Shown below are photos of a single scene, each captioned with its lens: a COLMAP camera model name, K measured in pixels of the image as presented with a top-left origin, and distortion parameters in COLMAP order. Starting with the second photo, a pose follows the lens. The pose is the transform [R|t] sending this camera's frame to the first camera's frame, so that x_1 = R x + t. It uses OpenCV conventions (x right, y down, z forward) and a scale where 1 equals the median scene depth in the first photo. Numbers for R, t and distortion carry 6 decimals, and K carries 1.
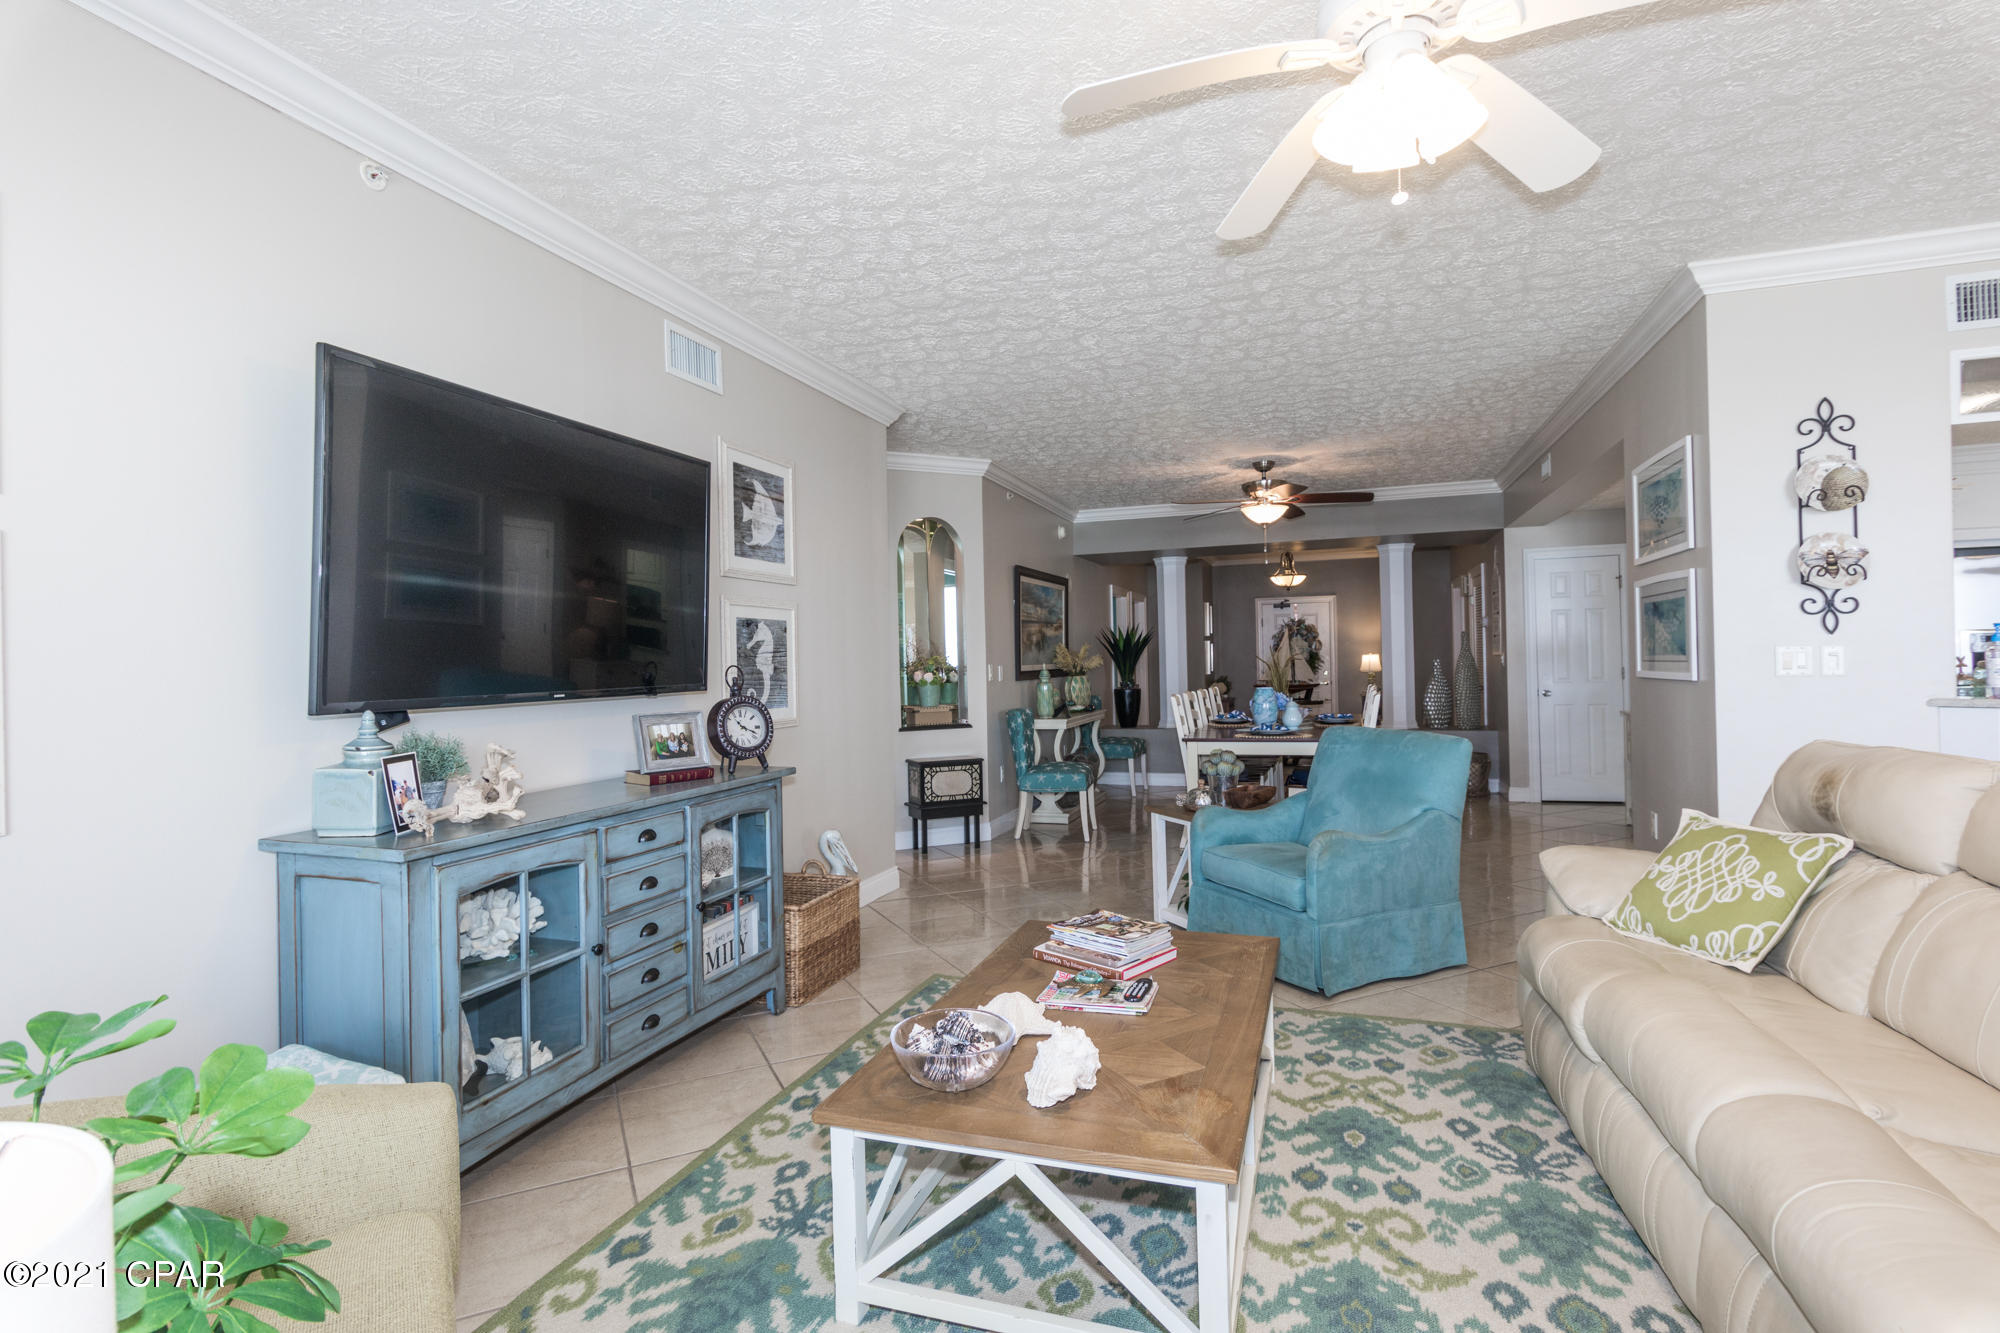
lens RADIAL K [[975.5, 0, 998.8], [0, 975.5, 661.7], [0, 0, 1]] dist [0.002763, -0.000507]
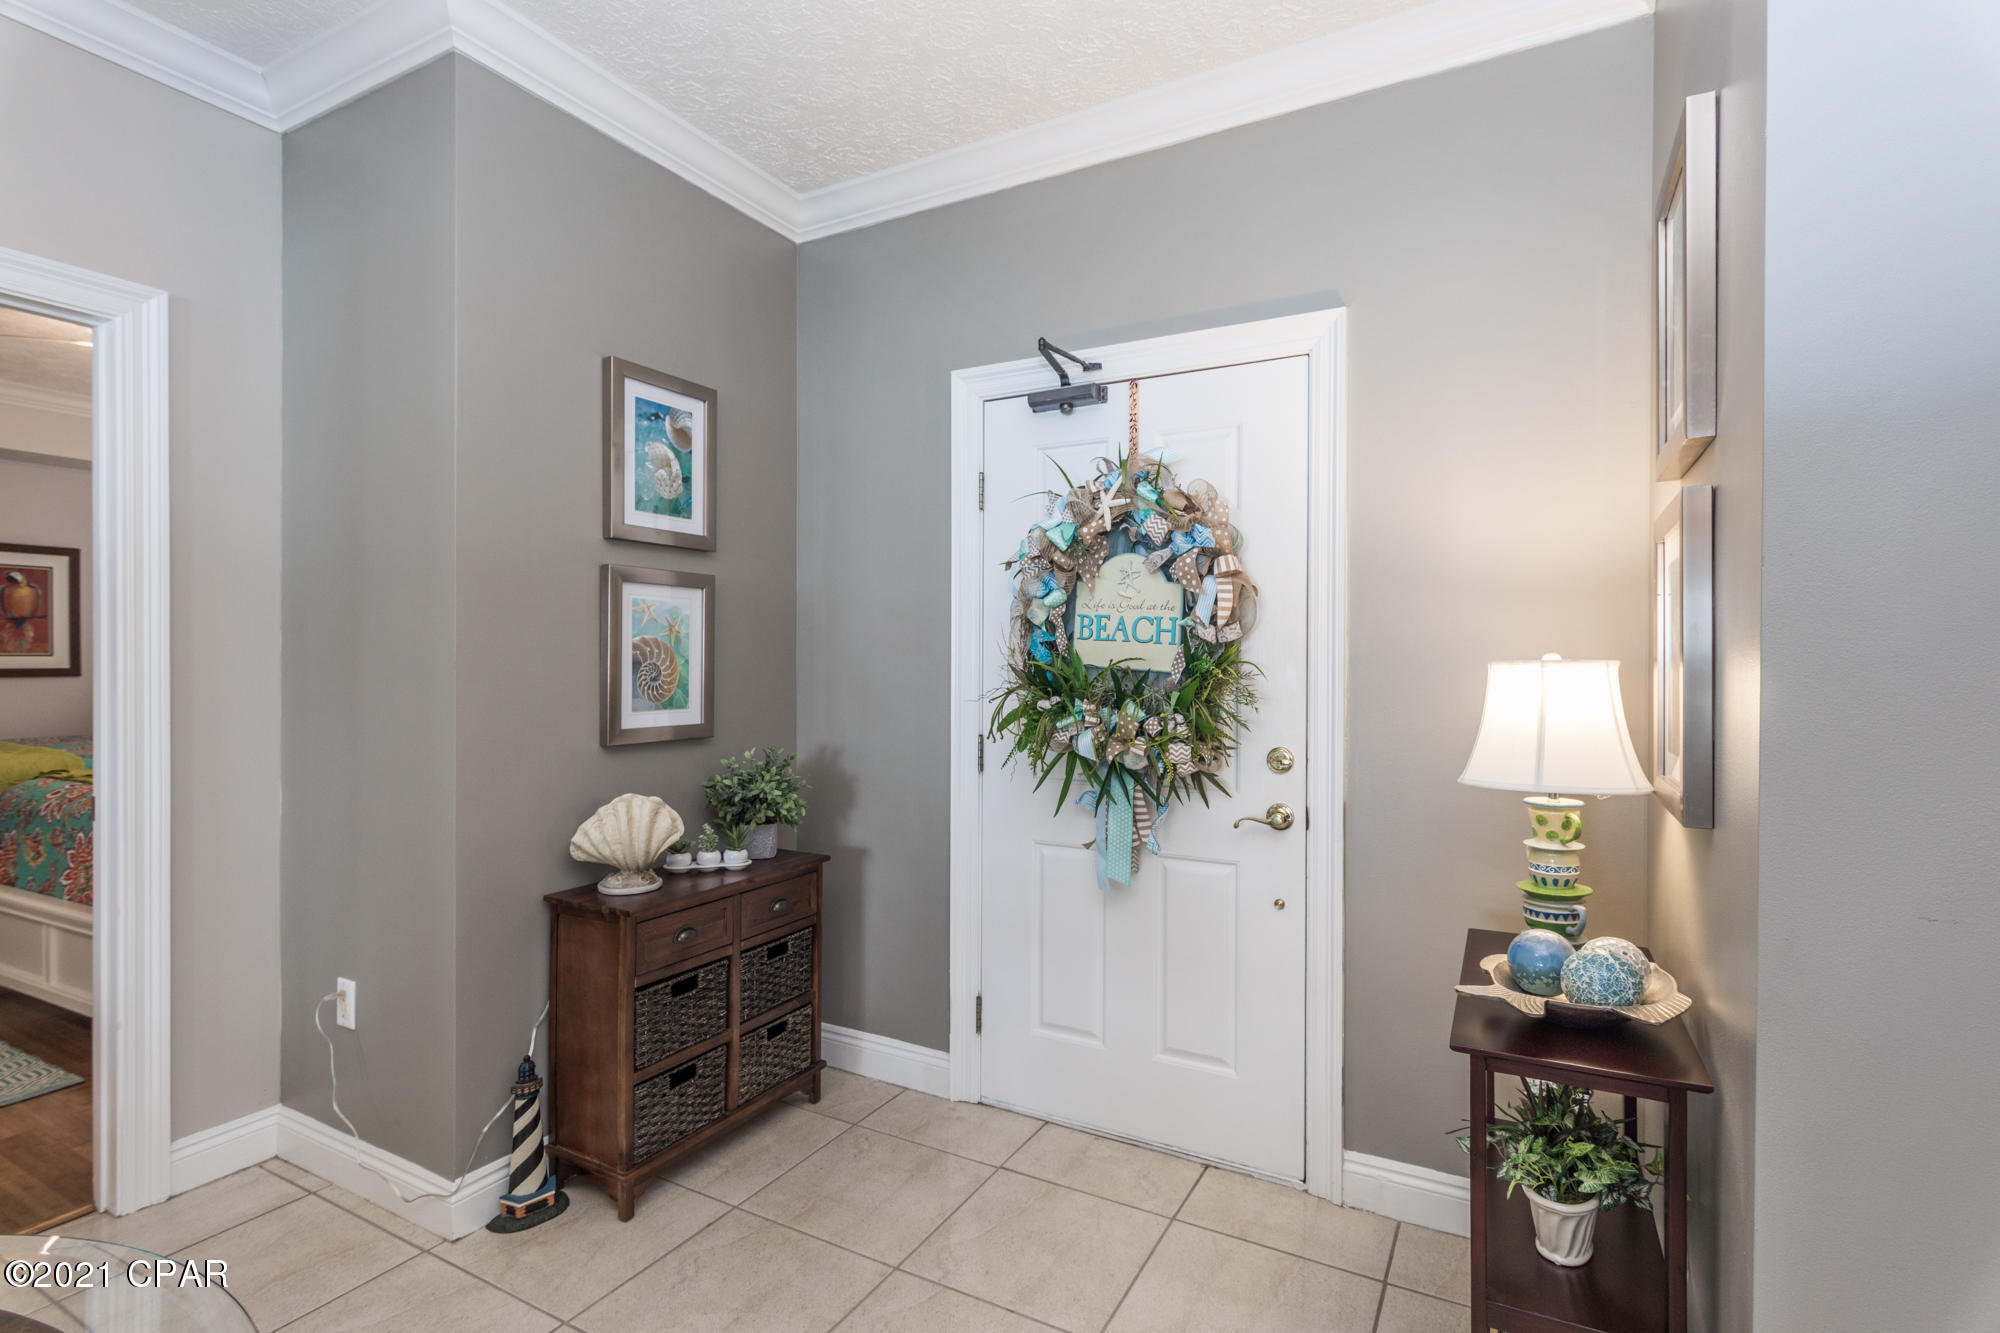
lens RADIAL K [[975.5, 0, 995.0], [0, 975.5, 661.7], [0, 0, 1]] dist [0.002763, -0.000507]
pose [[0.984859, 0.028456, -0.171009, 0.459128], [-0.027489, 0.999590, 0.008021, -0.008917], [0.171167, -0.003199, 0.985237, 1.192403]]
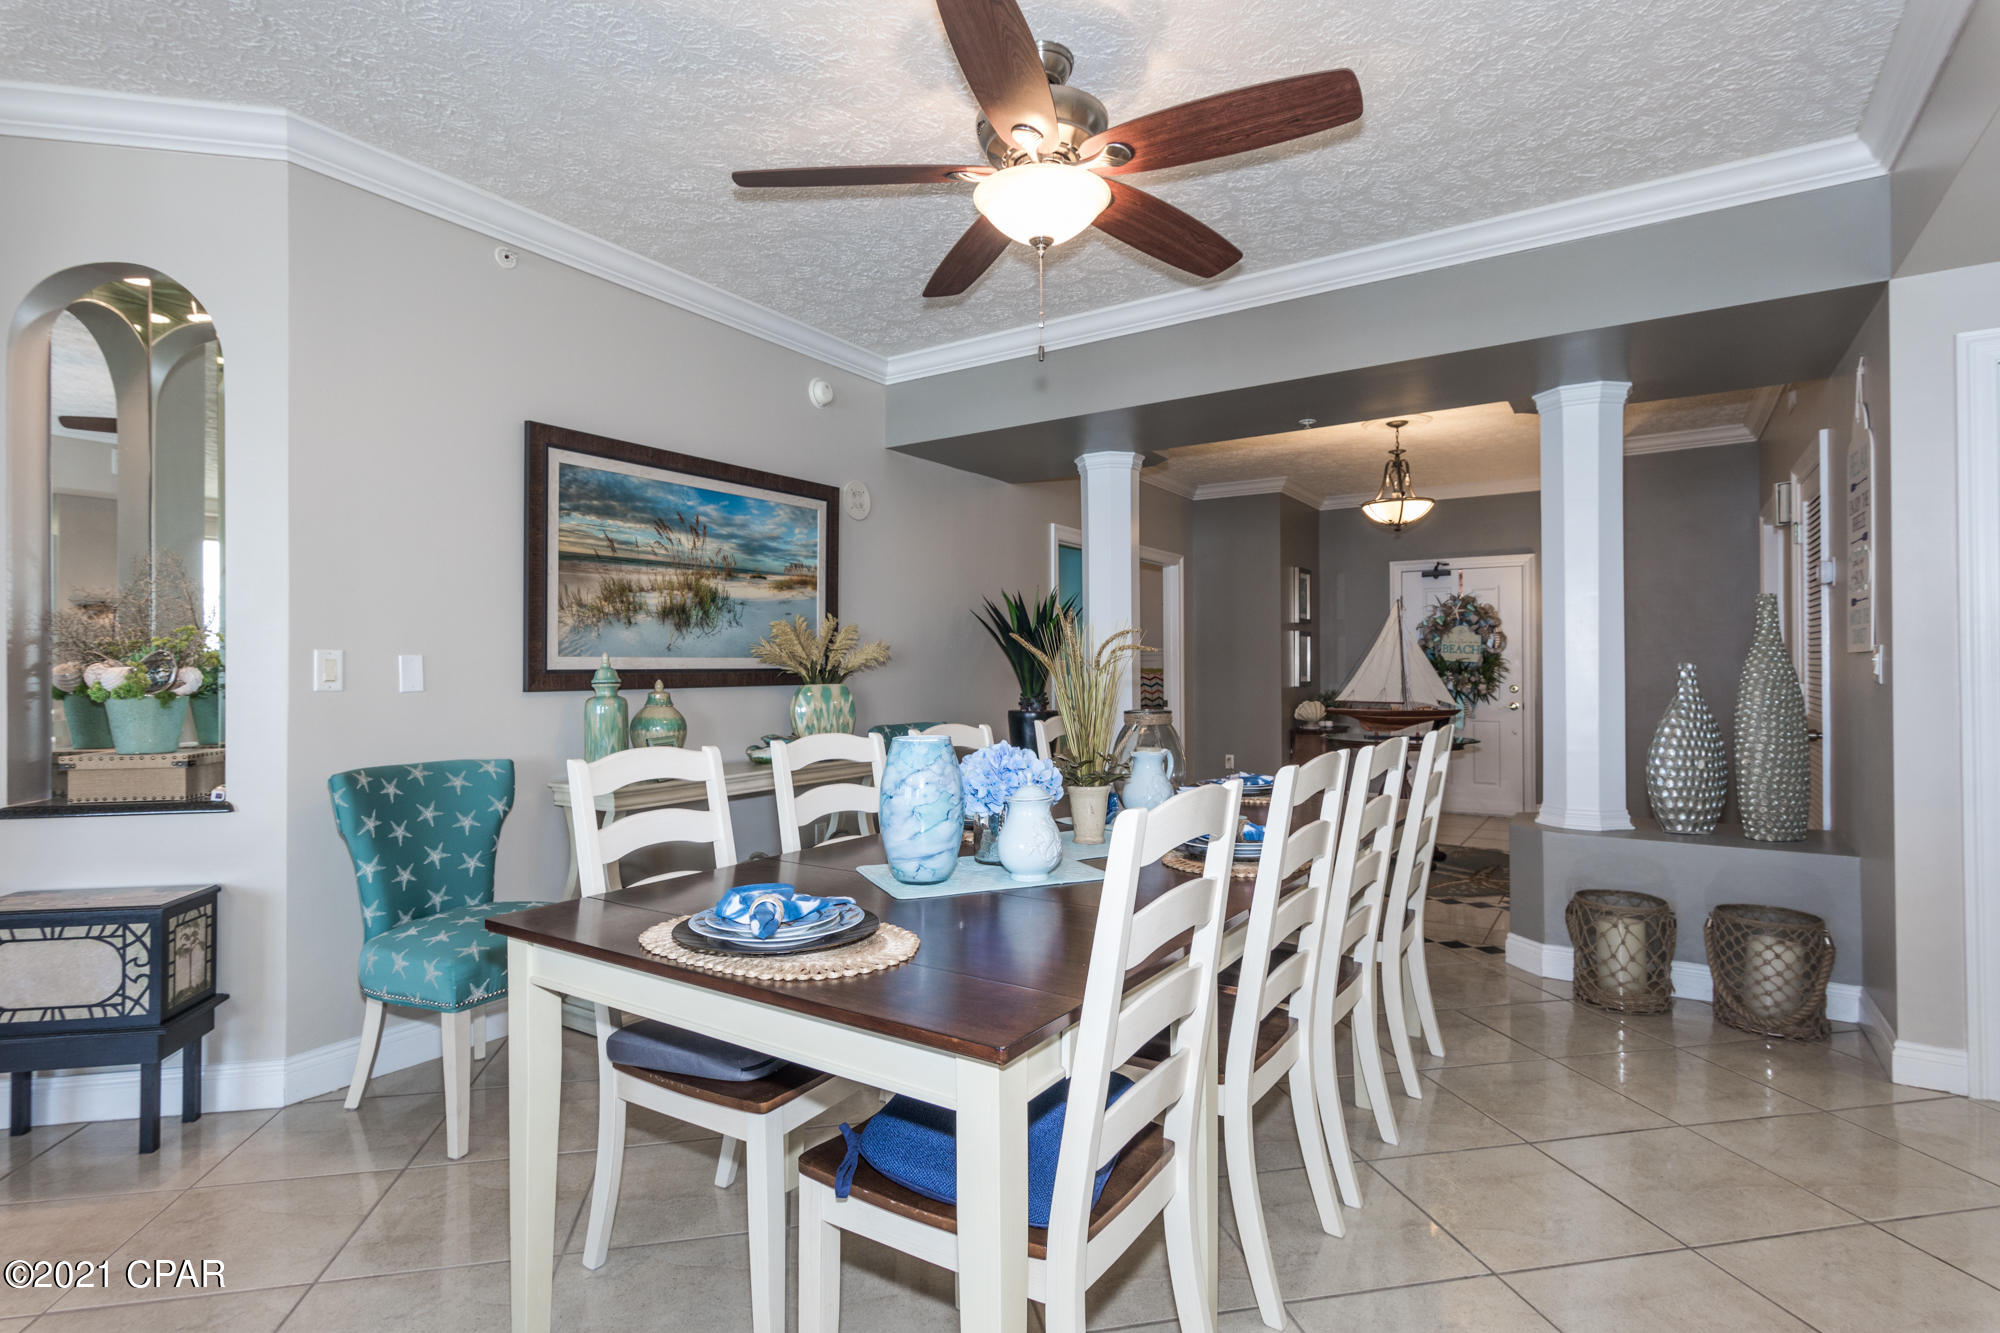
lens RADIAL K [[975.5, 0, 1005.6], [0, 975.5, 662.6], [0, 0, 1]] dist [0.002763, -0.000507]
pose [[0.967467, 0.019742, -0.252227, 0.277943], [-0.020015, 0.999799, 0.001484, 0.001653], [0.252205, 0.003613, 0.967667, 0.536203]]
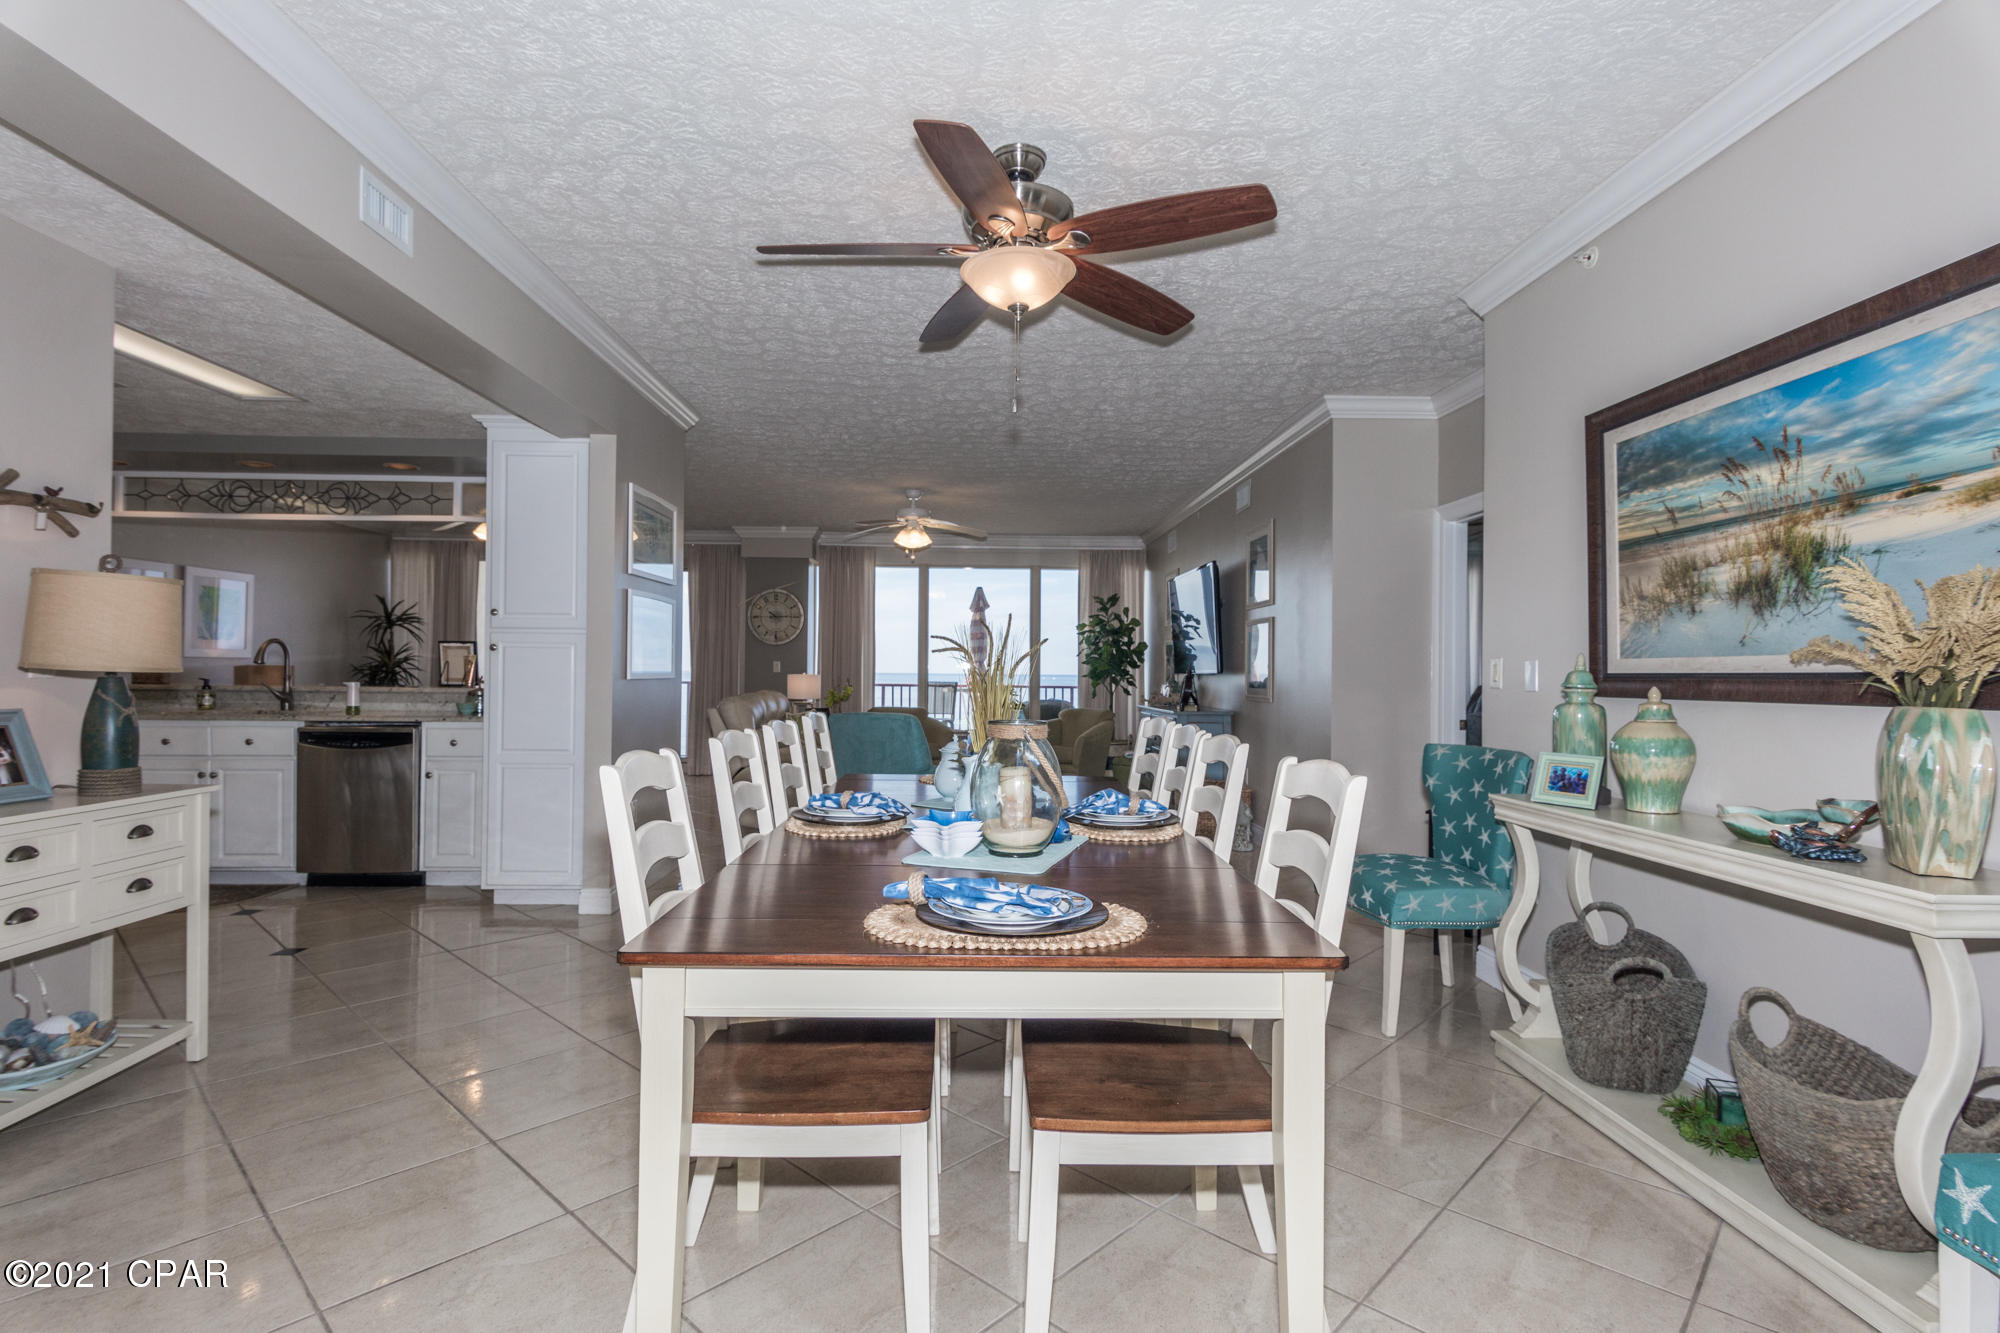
lens RADIAL K [[975.5, 0, 1012.9], [0, 975.5, 660.6], [0, 0, 1]] dist [0.002763, -0.000507]
pose [[-0.932237, 0.012148, -0.361645, 0.333341], [0.015155, 0.999870, -0.005480, 0.002661], [0.361532, -0.010589, -0.932300, 1.083240]]
